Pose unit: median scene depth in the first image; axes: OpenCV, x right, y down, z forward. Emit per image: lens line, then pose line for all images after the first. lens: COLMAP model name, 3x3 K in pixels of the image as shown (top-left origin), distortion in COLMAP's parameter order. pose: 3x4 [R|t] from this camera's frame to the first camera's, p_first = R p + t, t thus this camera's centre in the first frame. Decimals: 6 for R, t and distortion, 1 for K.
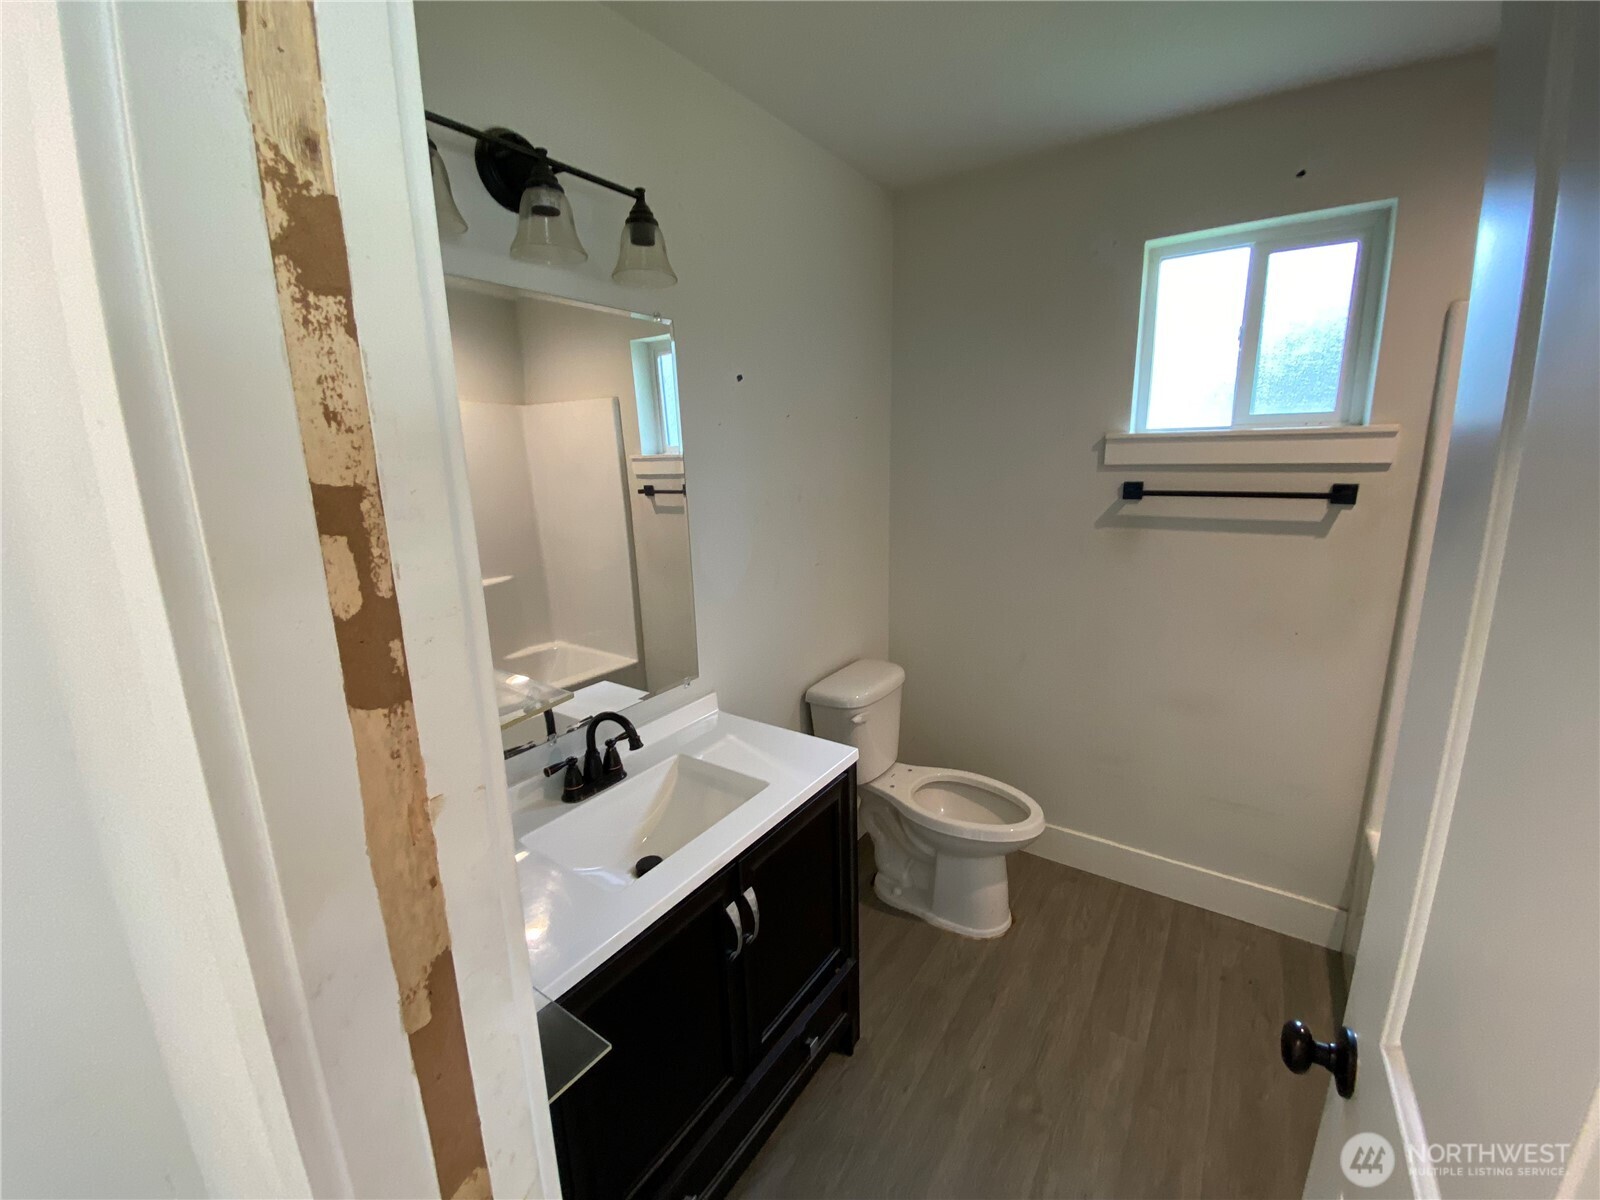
lens RADIAL K [[646.9, 0, 790.3], [0, 646.9, 596.0], [0, 0, 1]] dist [0.038204, -0.032503]
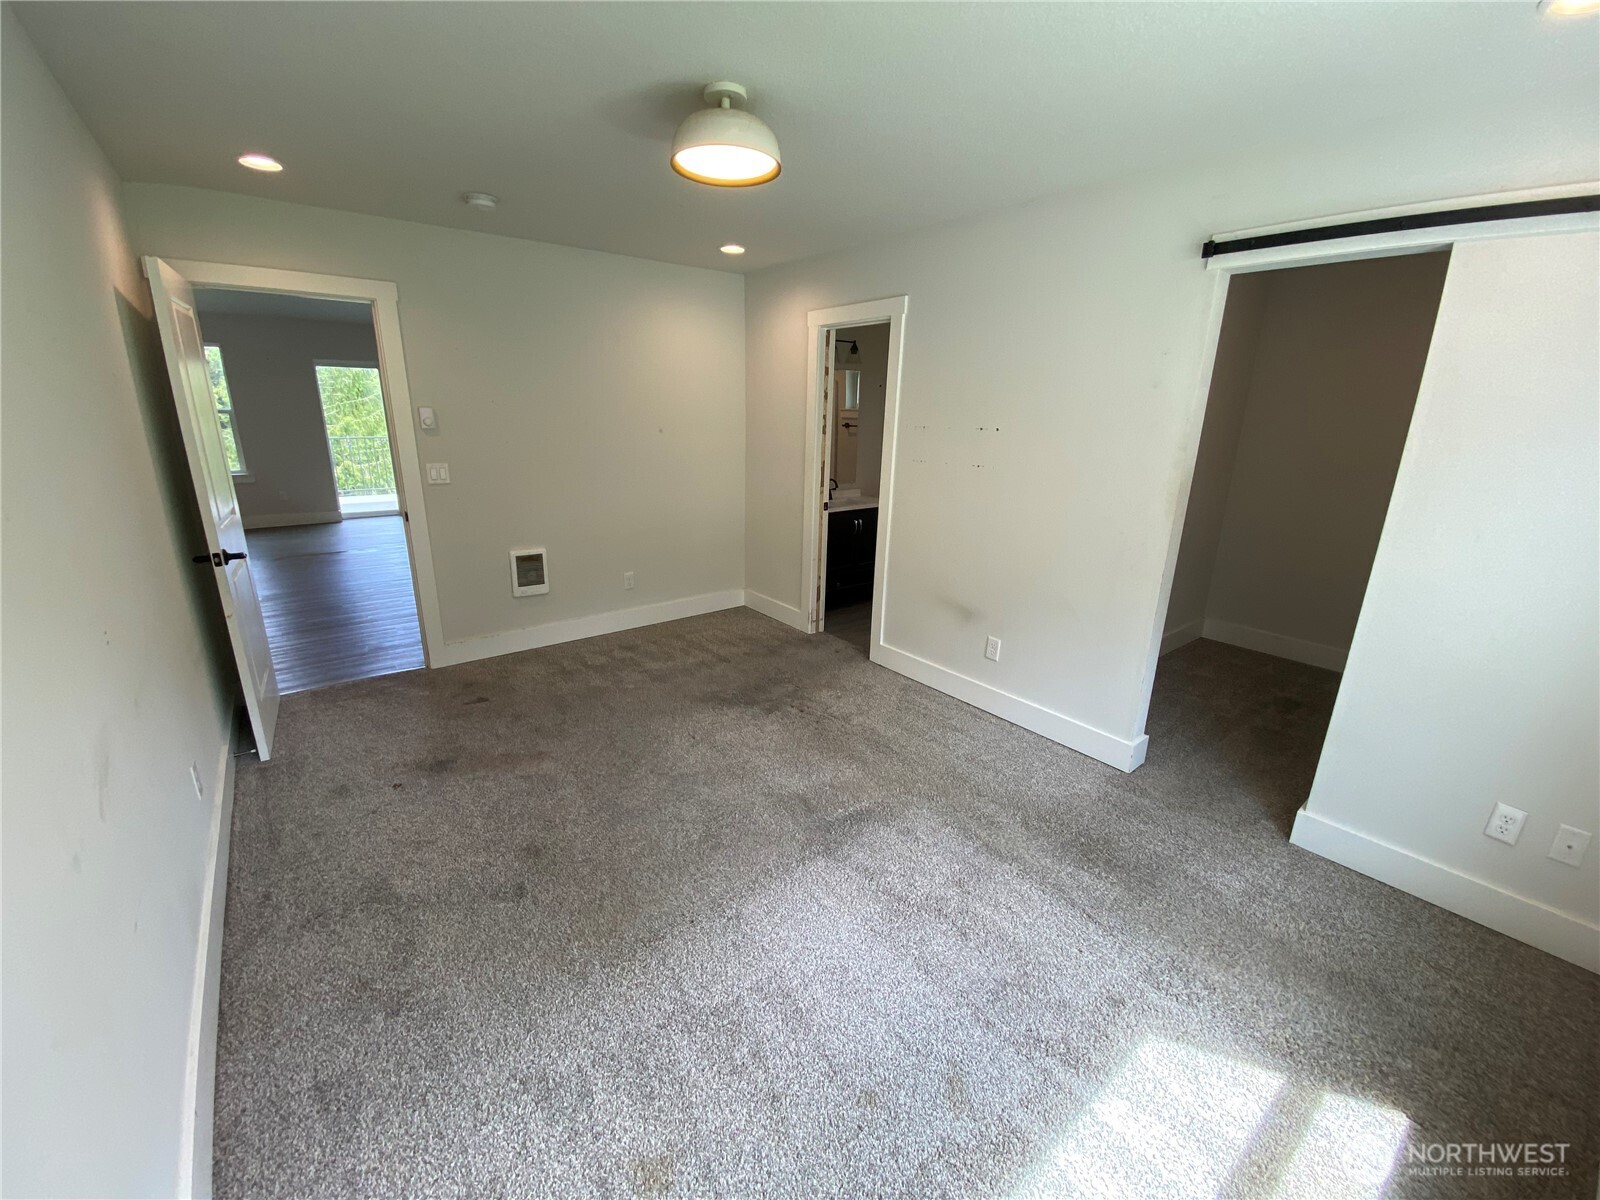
lens RADIAL K [[646.9, 0, 790.3], [0, 646.9, 596.0], [0, 0, 1]] dist [0.038204, -0.032503]
pose [[0.955503, 0.127928, -0.265797, 0.255872], [-0.107841, 0.990185, 0.088903, 0.234838], [0.274561, -0.056284, 0.959921, -1.189414]]
